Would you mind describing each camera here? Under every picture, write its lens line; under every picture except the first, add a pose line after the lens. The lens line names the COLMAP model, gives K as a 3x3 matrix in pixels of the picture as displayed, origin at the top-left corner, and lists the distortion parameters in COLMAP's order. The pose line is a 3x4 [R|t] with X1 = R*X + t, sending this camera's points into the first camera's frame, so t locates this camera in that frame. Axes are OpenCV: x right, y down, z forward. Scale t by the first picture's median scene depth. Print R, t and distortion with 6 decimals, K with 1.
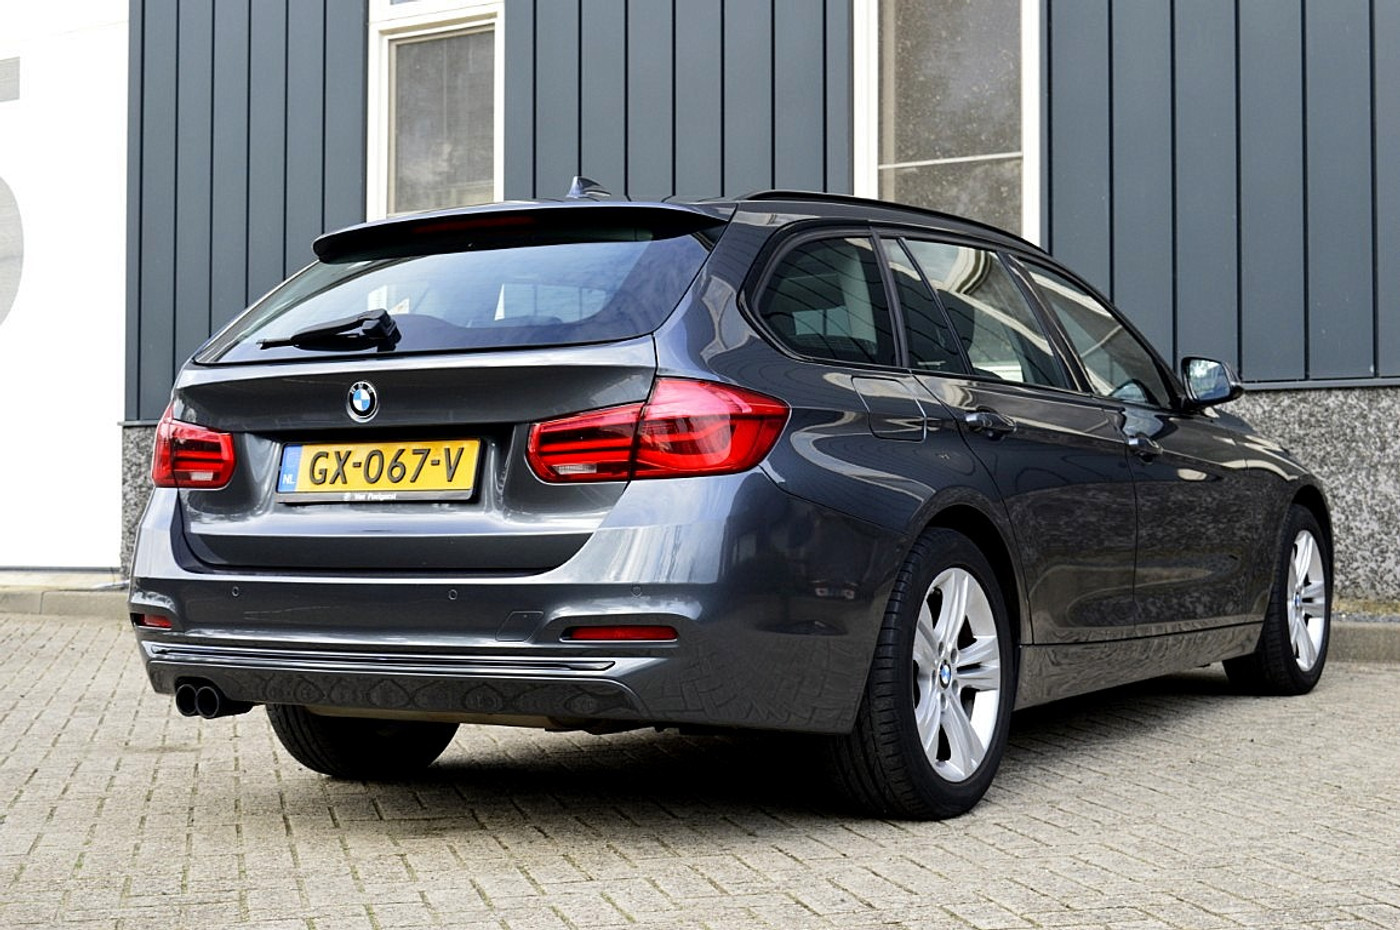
lens RADIAL K [[2210.8, 0, 703.7], [0, 2210.8, 470.3], [0, 0, 1]] dist [0.113828, 0.000000]
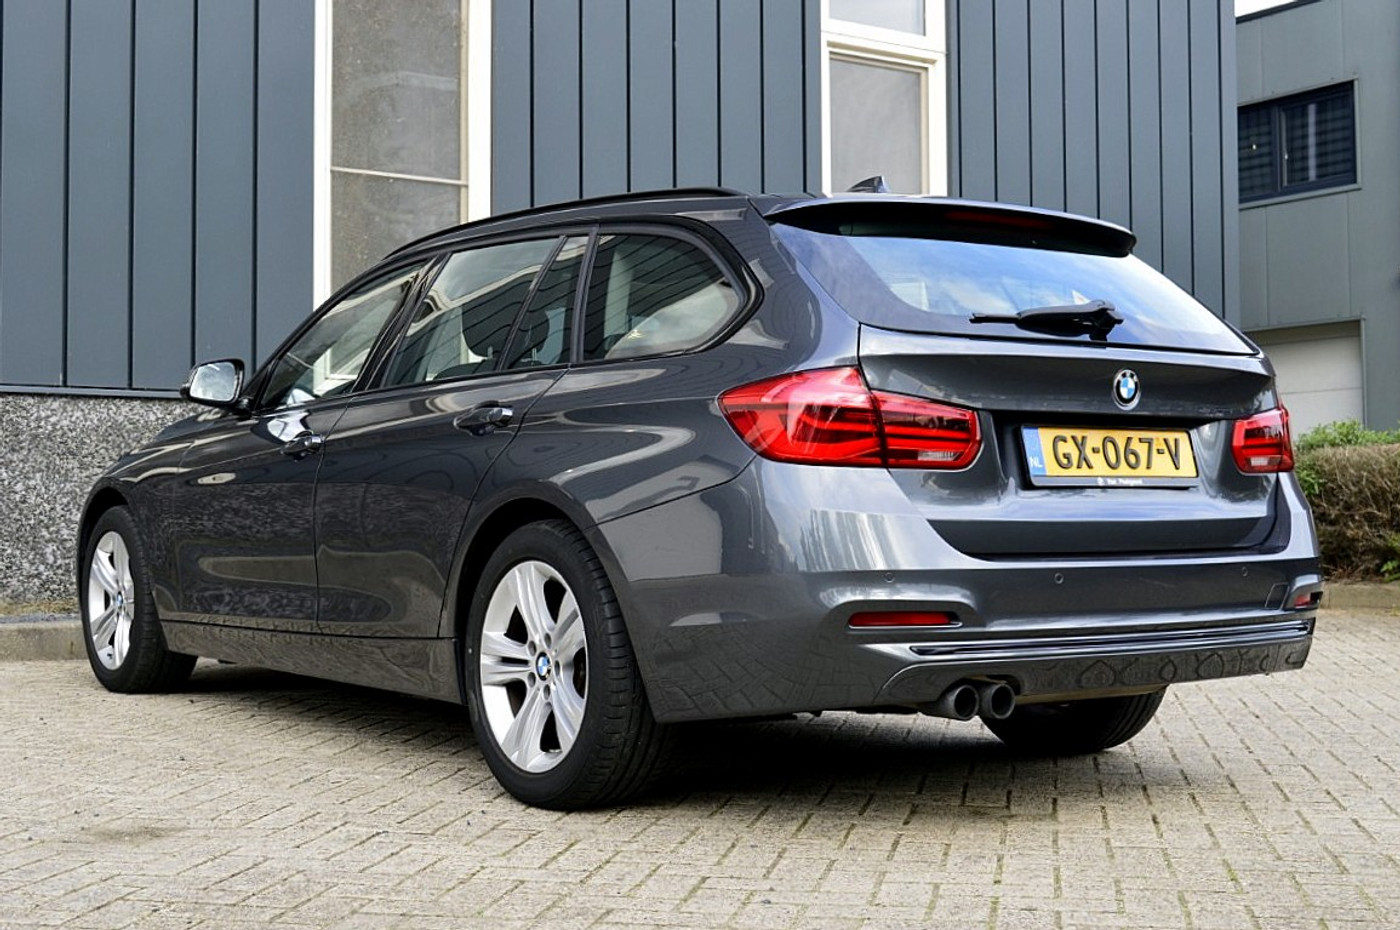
lens RADIAL K [[2014.0, 0, 703.5], [0, 2014.0, 464.4], [0, 0, 1]] dist [-0.000119, 0.000000]
pose [[0.374050, 0.027278, 0.927007, -1.080623], [-0.014429, 0.999618, -0.023592, 0.028412], [-0.927296, -0.004551, 0.374301, 0.825287]]
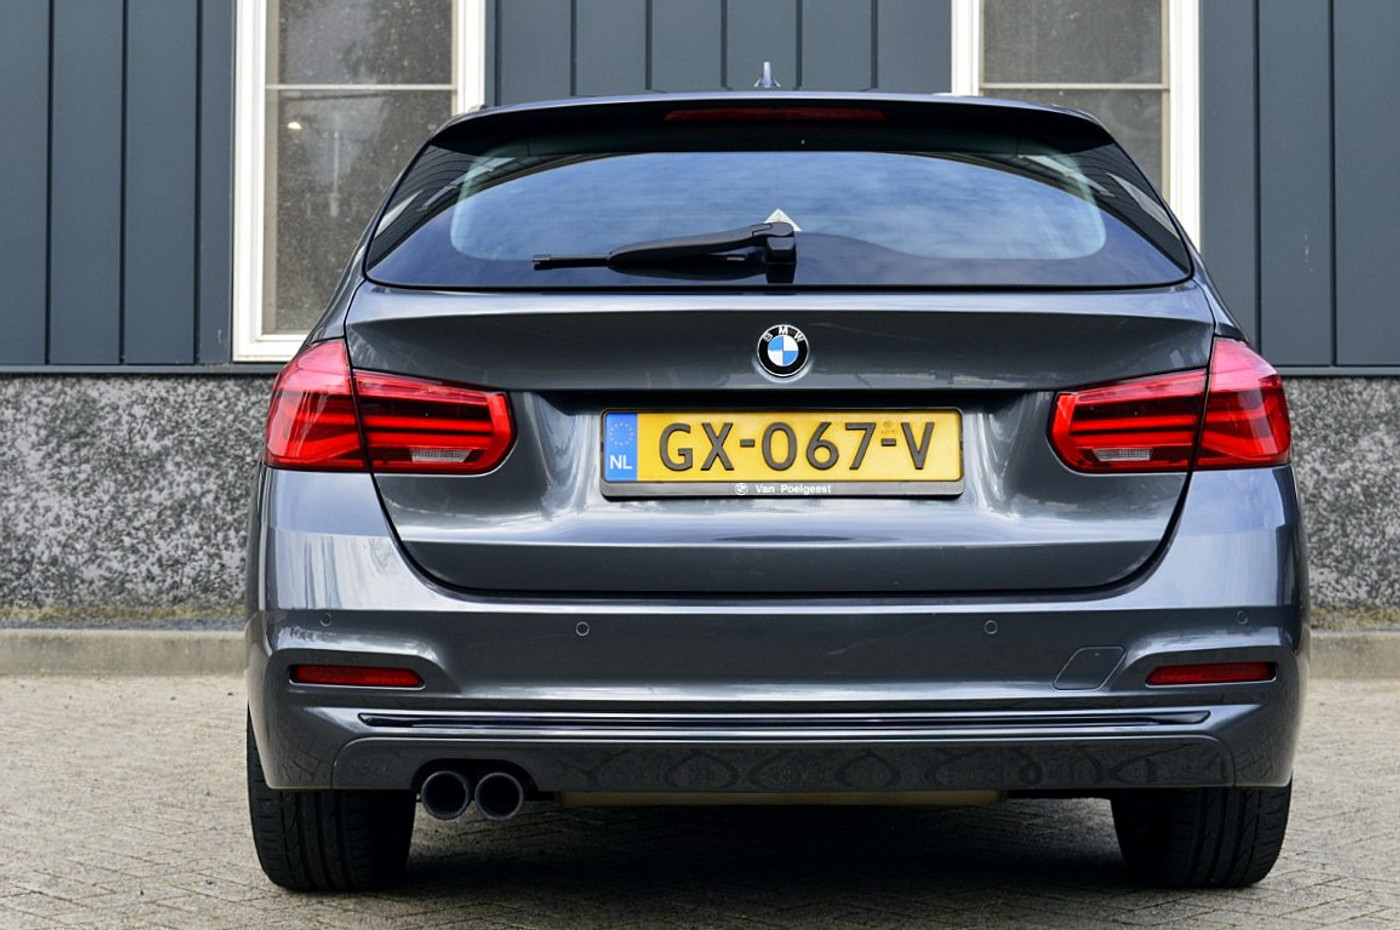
lens RADIAL K [[2470.7, 0, 696.1], [0, 2470.7, 462.1], [0, 0, 1]] dist [-0.039760, 0.000000]
pose [[0.849520, 0.015728, 0.527322, -0.581456], [-0.013896, 0.999876, -0.007437, 0.009437], [-0.527373, -0.001010, 0.849633, 0.350765]]
